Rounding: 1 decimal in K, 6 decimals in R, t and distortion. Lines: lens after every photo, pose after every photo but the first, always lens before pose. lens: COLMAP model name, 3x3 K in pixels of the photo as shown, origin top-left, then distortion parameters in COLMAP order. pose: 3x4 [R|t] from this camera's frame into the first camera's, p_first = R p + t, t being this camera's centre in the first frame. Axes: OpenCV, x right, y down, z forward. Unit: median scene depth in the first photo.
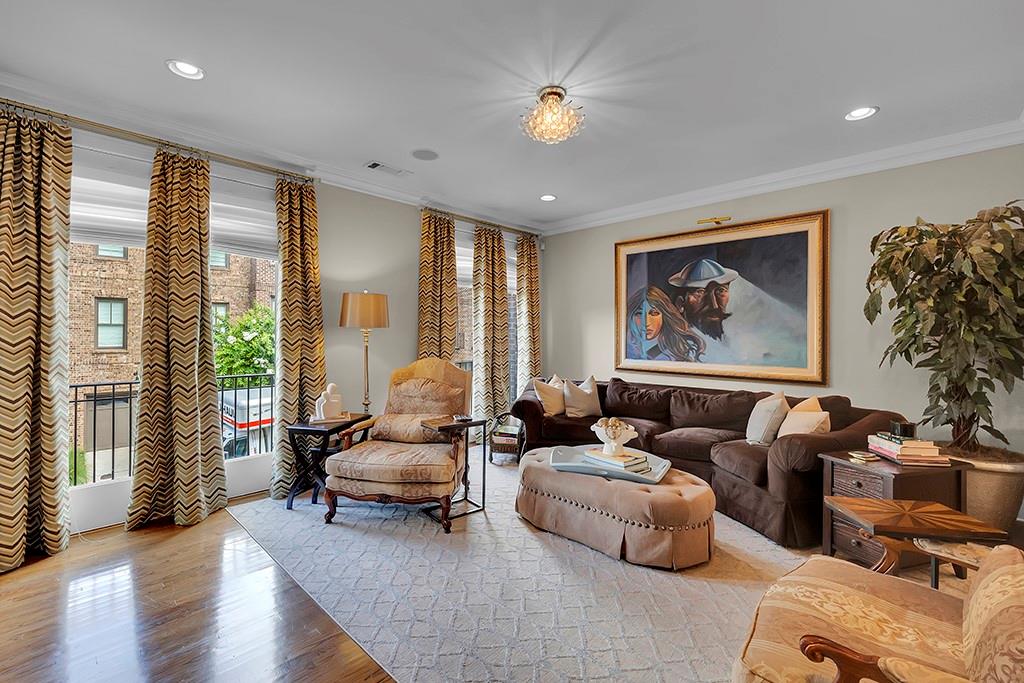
lens RADIAL K [[458.2, 0, 496.8], [0, 458.2, 331.2], [0, 0, 1]] dist [0.003774, -0.001081]
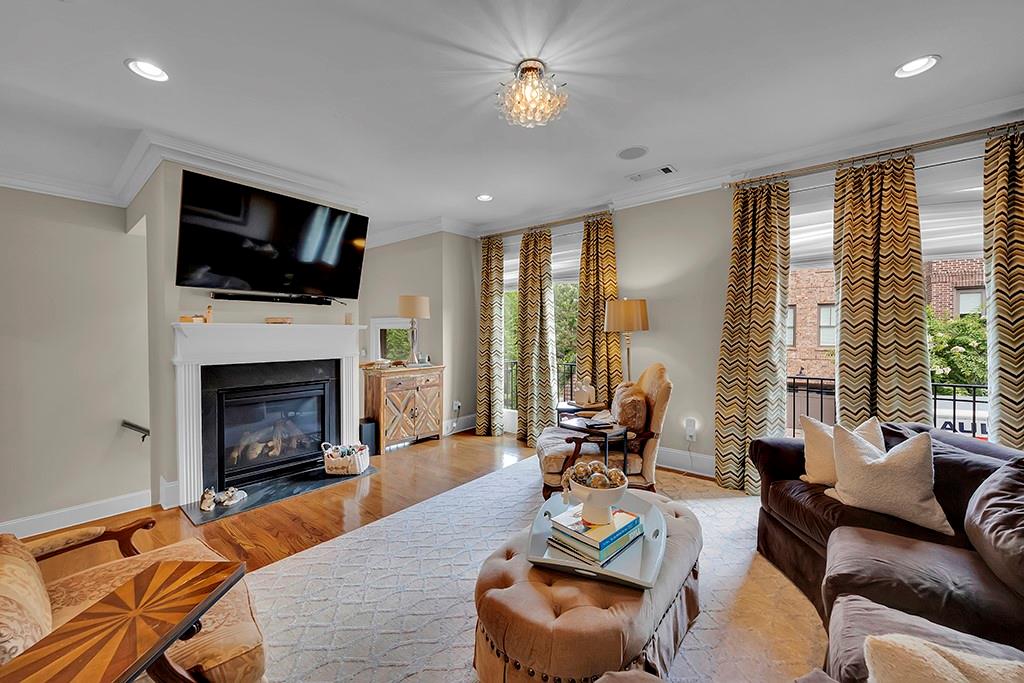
lens RADIAL K [[397.1, 0, 515.1], [0, 397.1, 338.3], [0, 0, 1]] dist [-0.012754, -0.000021]
pose [[0.091370, 0.003127, -0.995812, 0.806210], [0.008285, 0.999958, 0.003900, 0.007235], [0.995783, -0.008607, 0.091341, 0.805671]]
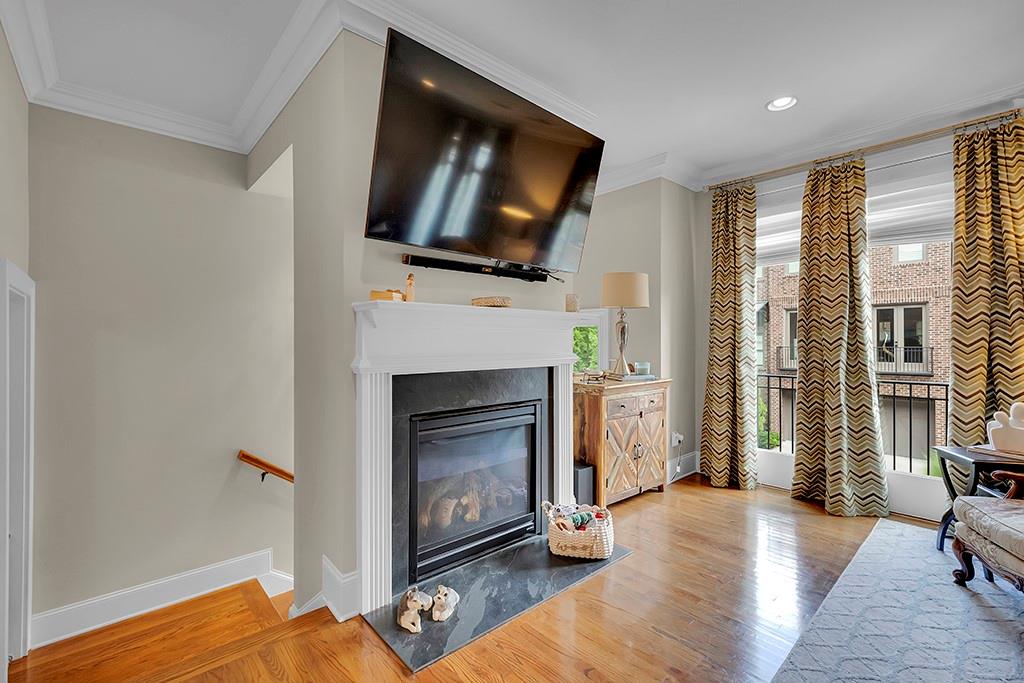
lens RADIAL K [[458.2, 0, 517.2], [0, 458.2, 336.2], [0, 0, 1]] dist [0.003774, -0.001081]
pose [[-0.063860, -0.019877, -0.997761, 0.427580], [0.005901, 0.999777, -0.020295, 0.030359], [0.997941, -0.007183, -0.063728, 0.342798]]
